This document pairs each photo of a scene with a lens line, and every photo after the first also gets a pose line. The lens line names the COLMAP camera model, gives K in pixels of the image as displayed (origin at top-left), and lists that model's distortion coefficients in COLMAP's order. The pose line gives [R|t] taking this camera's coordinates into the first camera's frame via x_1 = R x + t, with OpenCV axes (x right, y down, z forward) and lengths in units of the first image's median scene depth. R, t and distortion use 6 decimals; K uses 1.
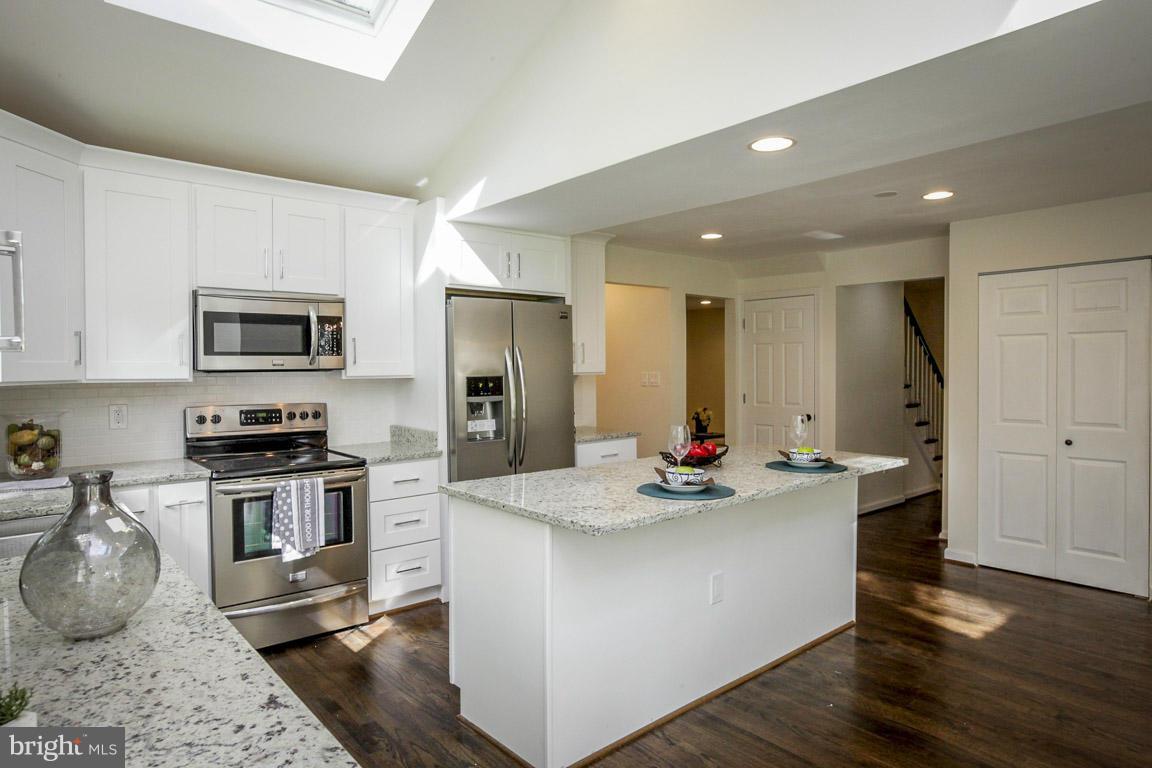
lens RADIAL K [[687.4, 0, 579.8], [0, 687.4, 382.1], [0, 0, 1]] dist [-0.009822, -0.001041]
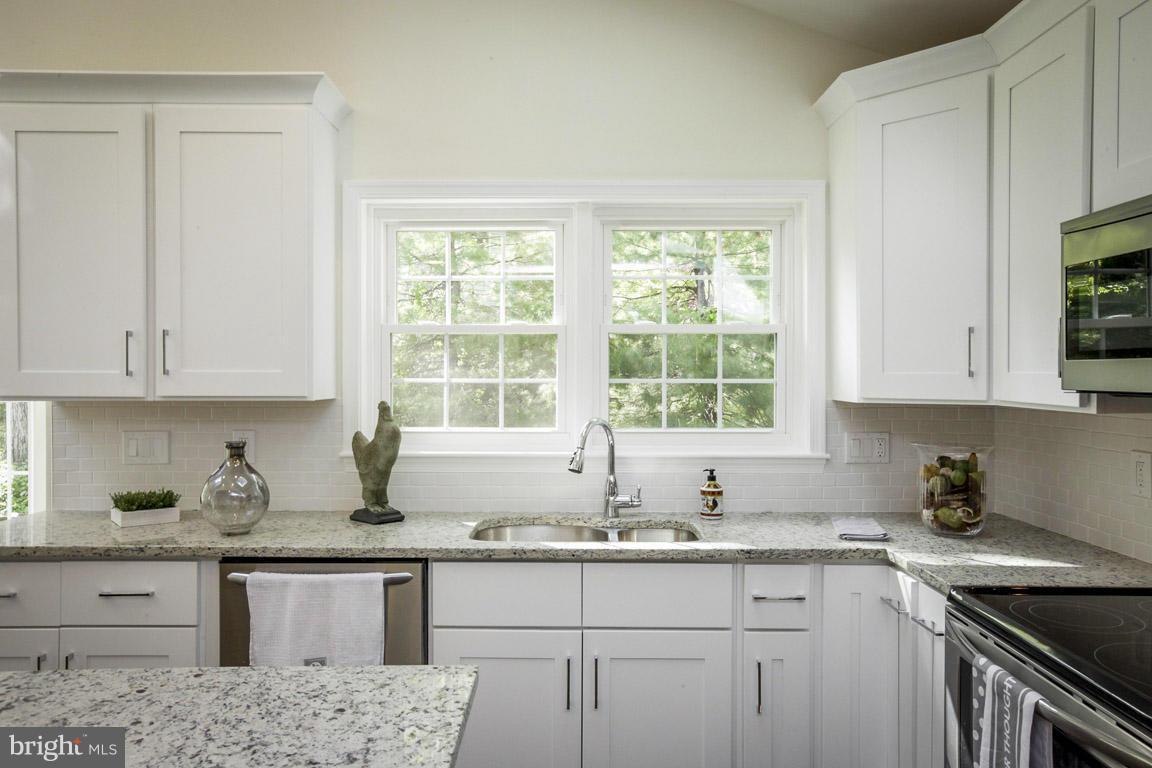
lens RADIAL K [[853.4, 0, 570.1], [0, 853.4, 385.3], [0, 0, 1]] dist [0.007399, 0.006622]
pose [[-0.663298, 0.016979, -0.748163, 0.110820], [-0.012000, 0.999373, 0.033319, -0.033021], [0.748259, 0.031078, -0.662678, 1.020747]]
